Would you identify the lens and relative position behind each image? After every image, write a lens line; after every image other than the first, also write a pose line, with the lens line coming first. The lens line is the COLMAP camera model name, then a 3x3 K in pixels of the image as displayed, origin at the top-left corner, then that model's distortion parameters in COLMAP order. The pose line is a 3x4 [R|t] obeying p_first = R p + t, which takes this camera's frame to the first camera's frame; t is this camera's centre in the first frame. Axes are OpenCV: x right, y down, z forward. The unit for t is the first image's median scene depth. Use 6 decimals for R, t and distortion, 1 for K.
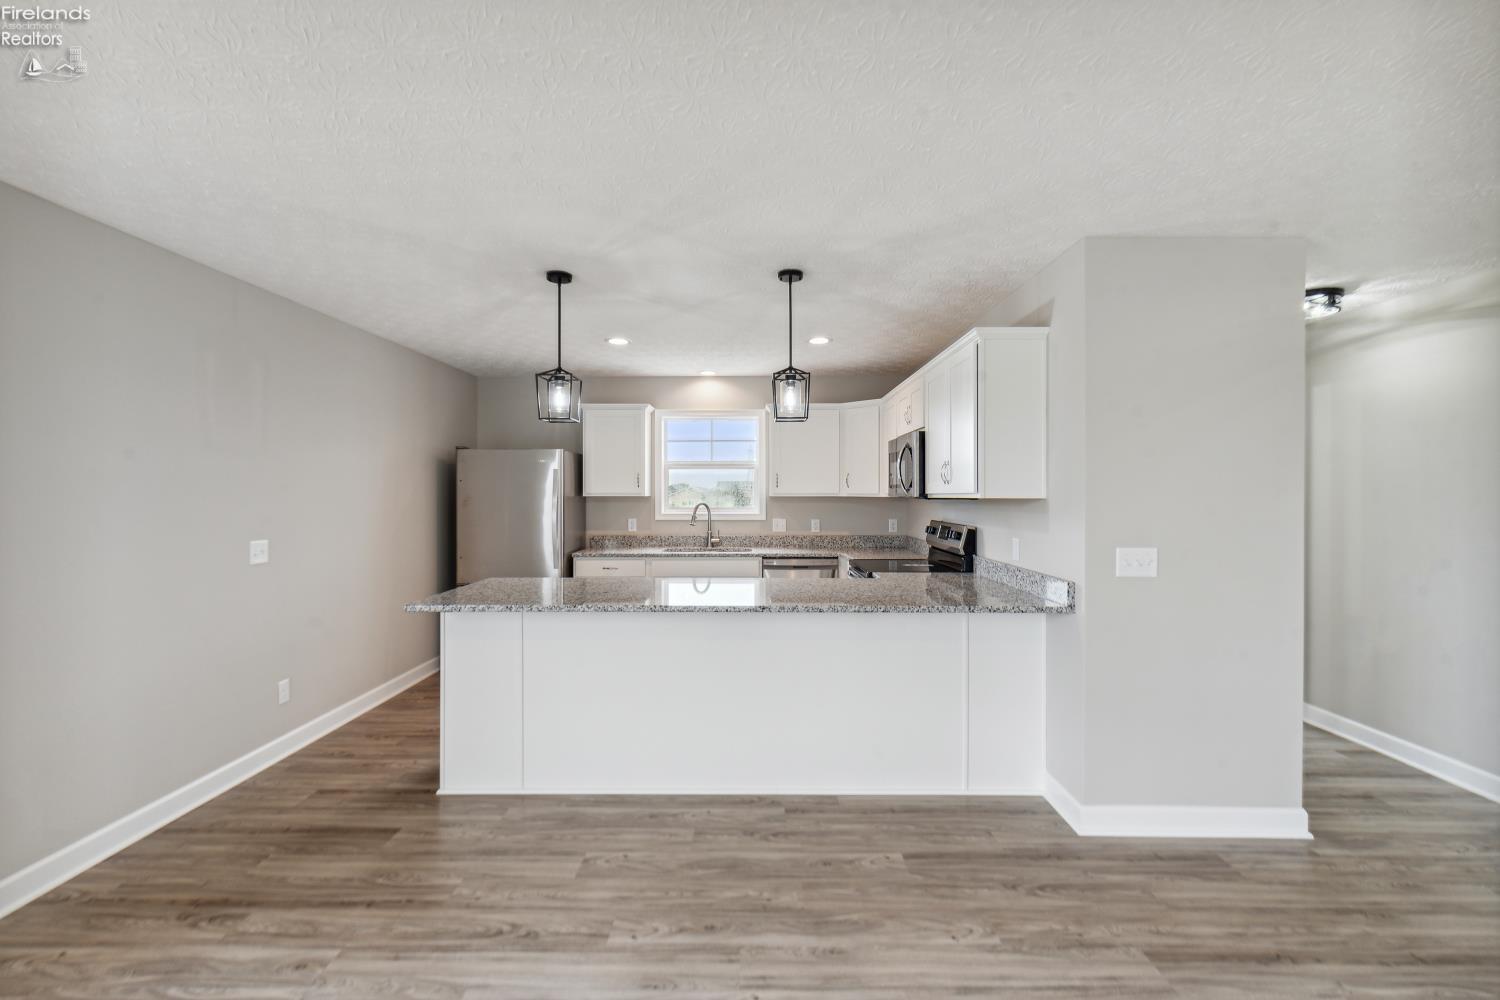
lens RADIAL K [[658.9, 0, 753.6], [0, 658.9, 499.6], [0, 0, 1]] dist [0.001426, 0.000310]
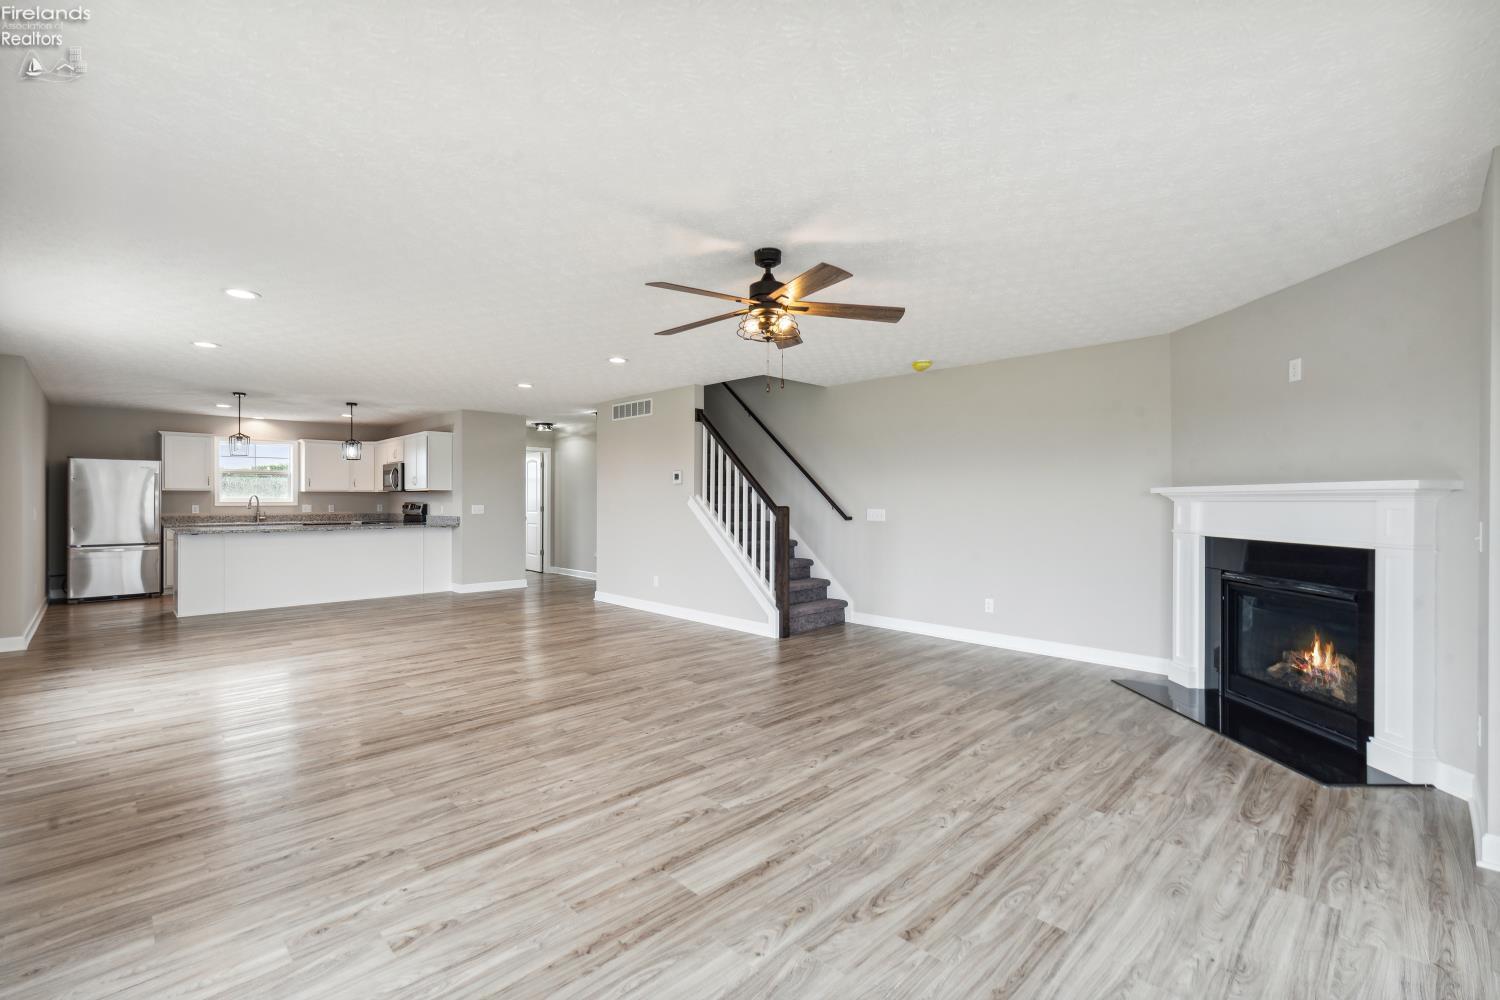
lens RADIAL K [[658.9, 0, 753.6], [0, 658.9, 499.6], [0, 0, 1]] dist [0.001426, 0.000310]
pose [[0.715420, -0.003719, 0.698684, -0.382802], [0.007434, 0.999970, -0.002289, 0.033743], [-0.698655, 0.006832, 0.715426, -1.213512]]
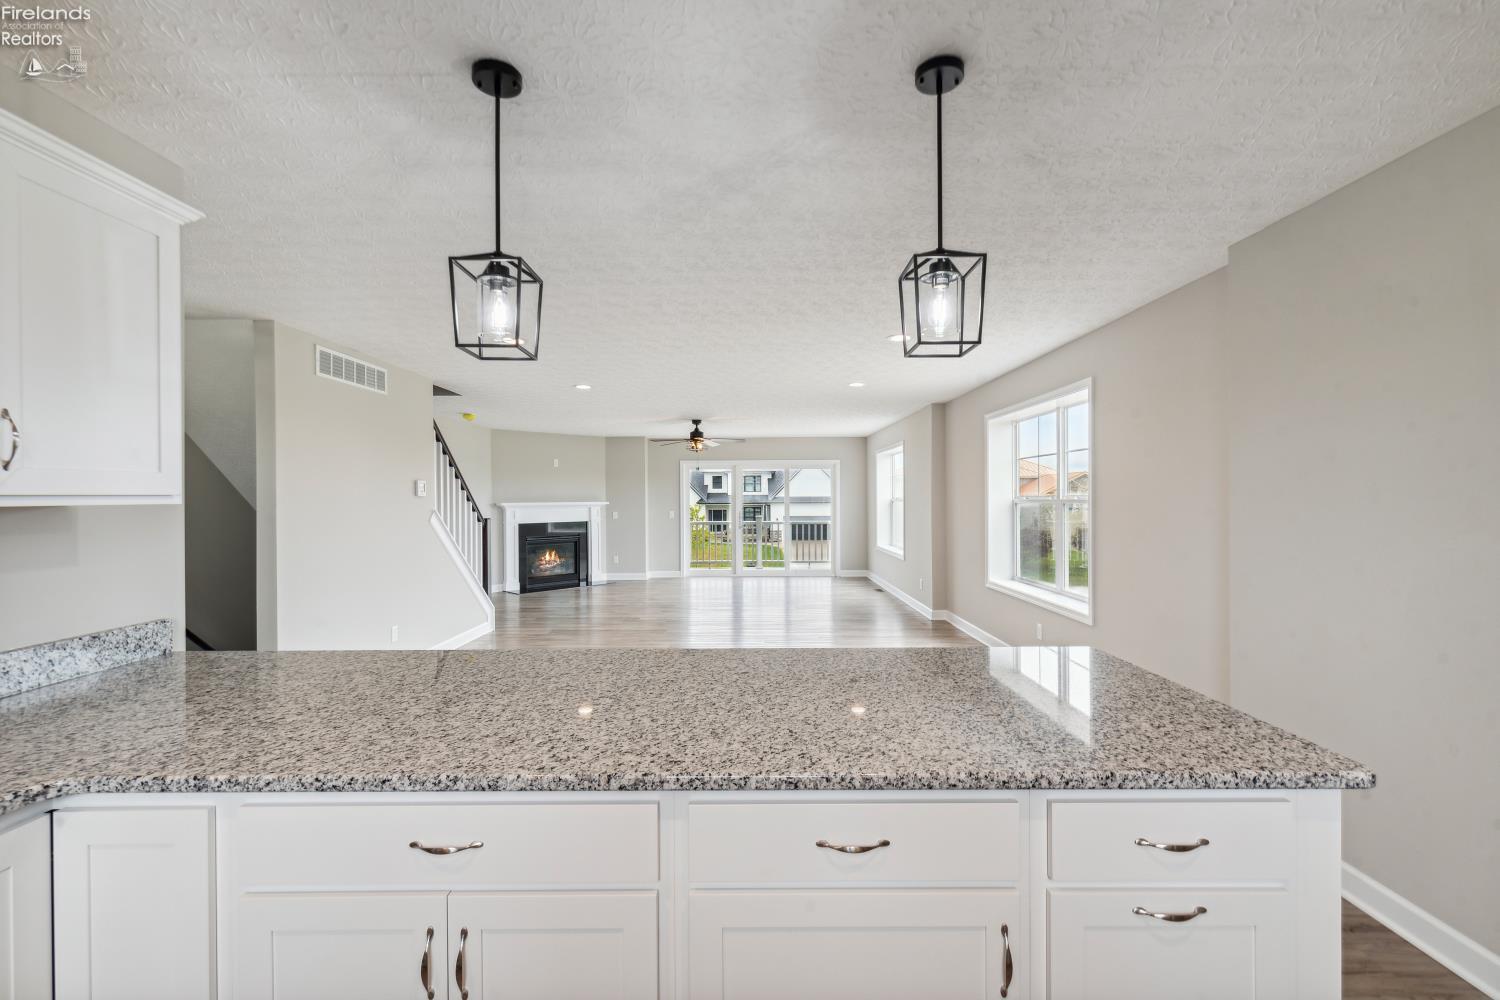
lens RADIAL K [[678.7, 0, 739.0], [0, 678.7, 495.4], [0, 0, 1]] dist [-0.018498, 0.000441]
pose [[-0.999799, 0.015970, 0.012146, -0.069798], [0.016026, 0.999861, 0.004535, -0.003121], [-0.012072, 0.004728, -0.999916, 0.956030]]
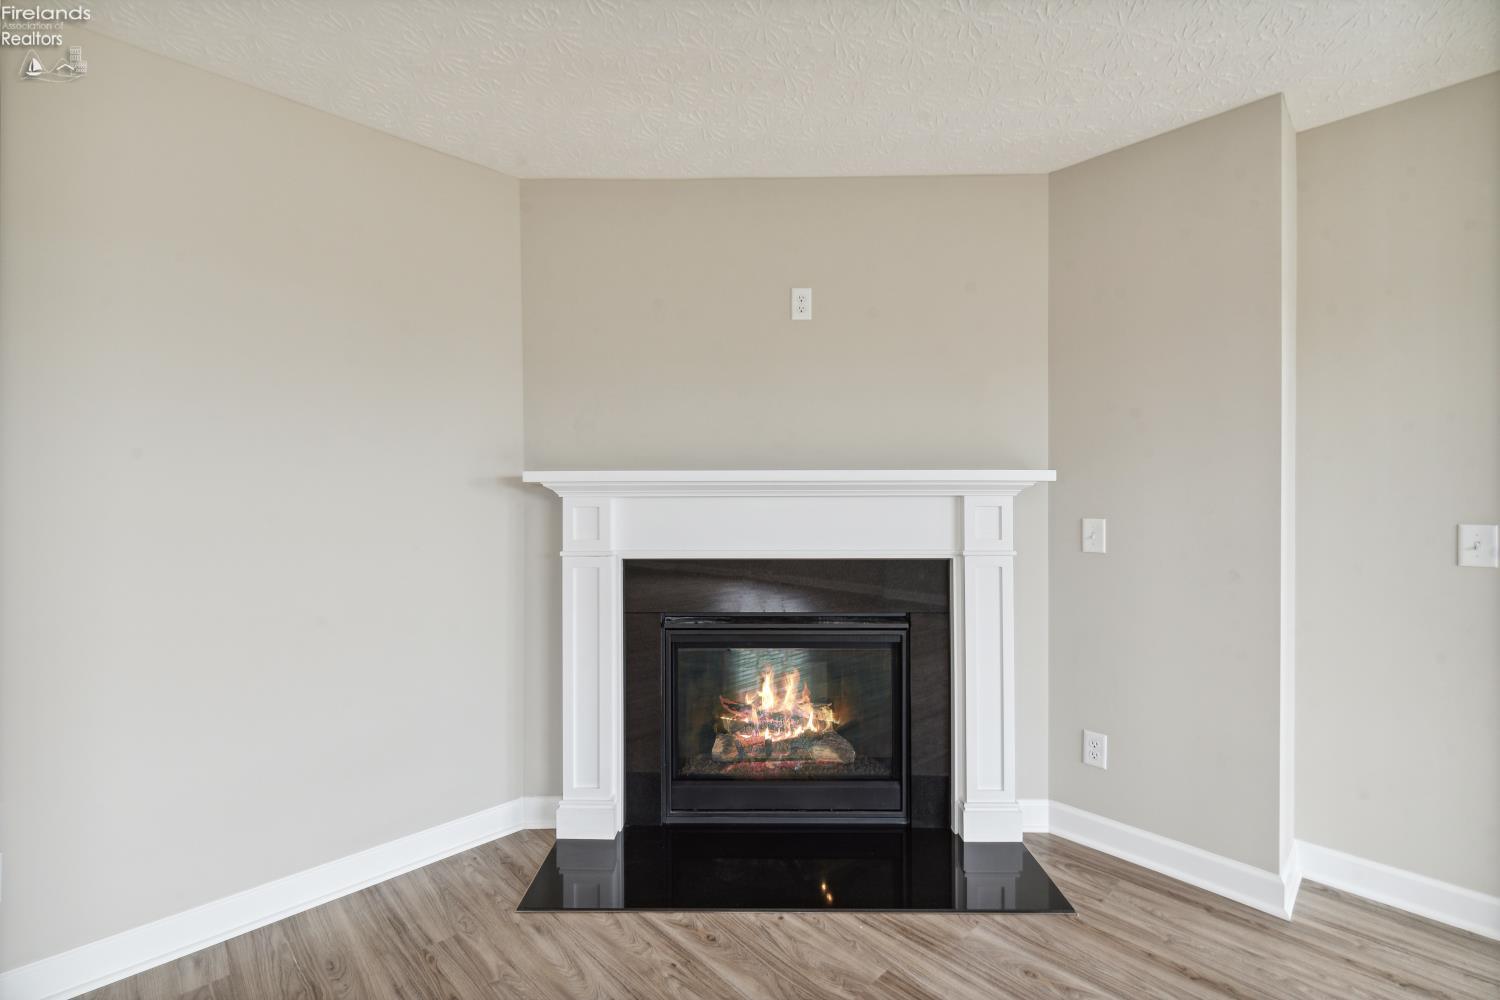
lens RADIAL K [[658.9, 0, 753.6], [0, 658.9, 499.6], [0, 0, 1]] dist [0.001426, 0.000310]
pose [[-0.682454, -0.002047, 0.730925, 0.192941], [0.004165, 0.999969, 0.006689, 0.036826], [-0.730916, 0.007609, -0.682425, -0.765308]]
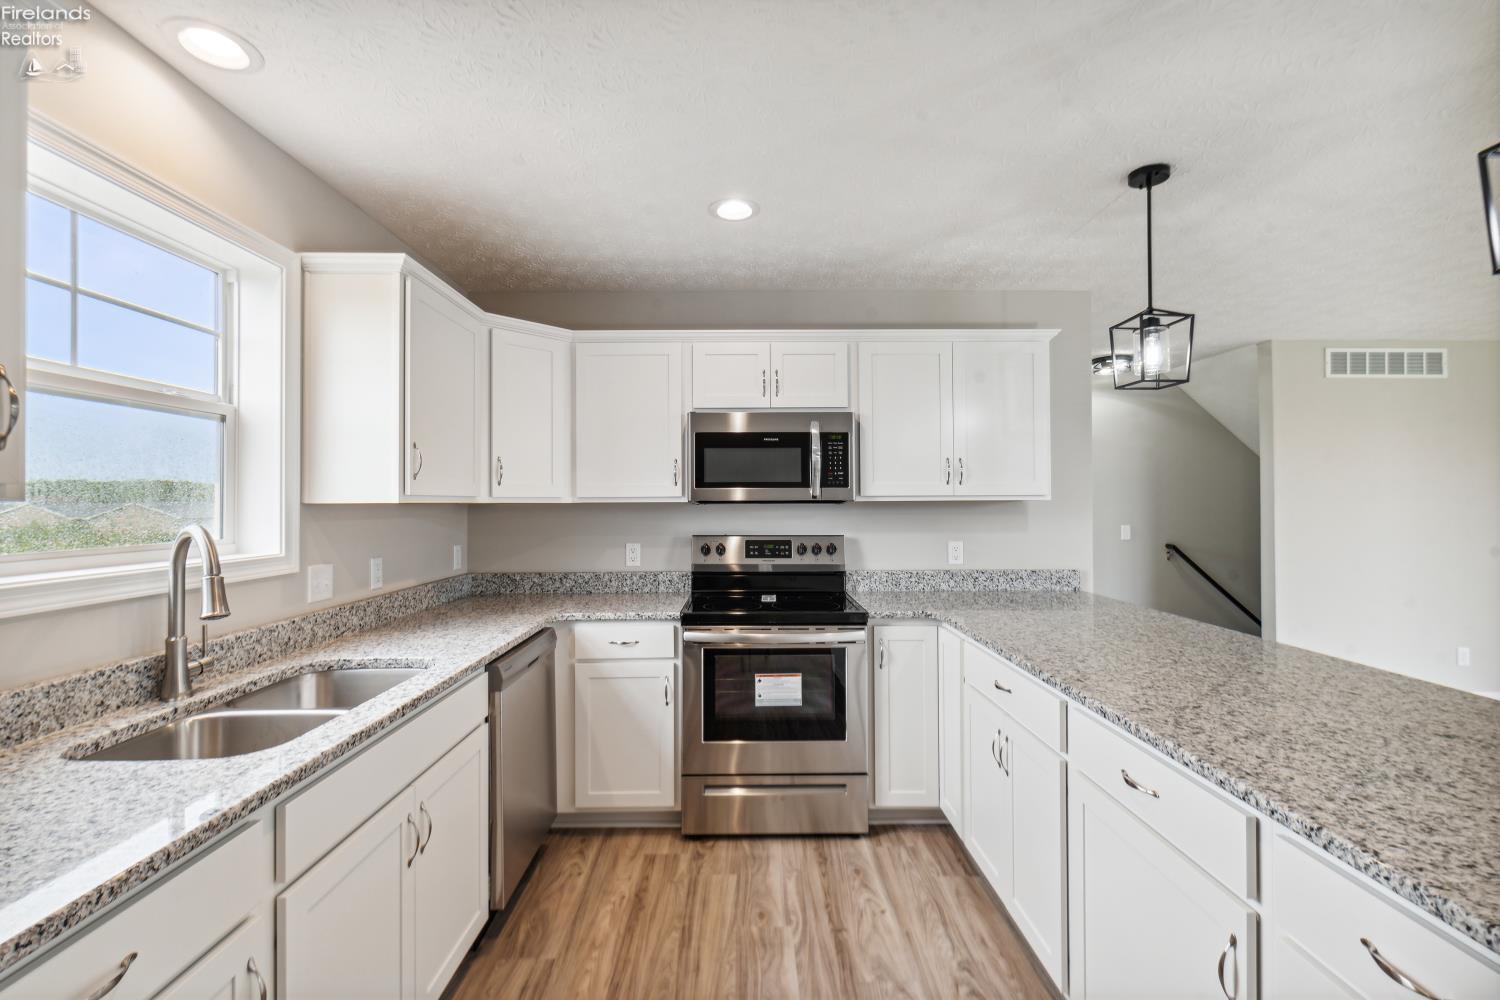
lens RADIAL K [[678.7, 0, 739.0], [0, 678.7, 495.4], [0, 0, 1]] dist [-0.018498, 0.000441]
pose [[-0.007709, 0.004511, 0.999960, -0.403198], [0.010744, 0.999932, -0.004428, -0.007260], [-0.999913, 0.010710, -0.007757, 0.900262]]
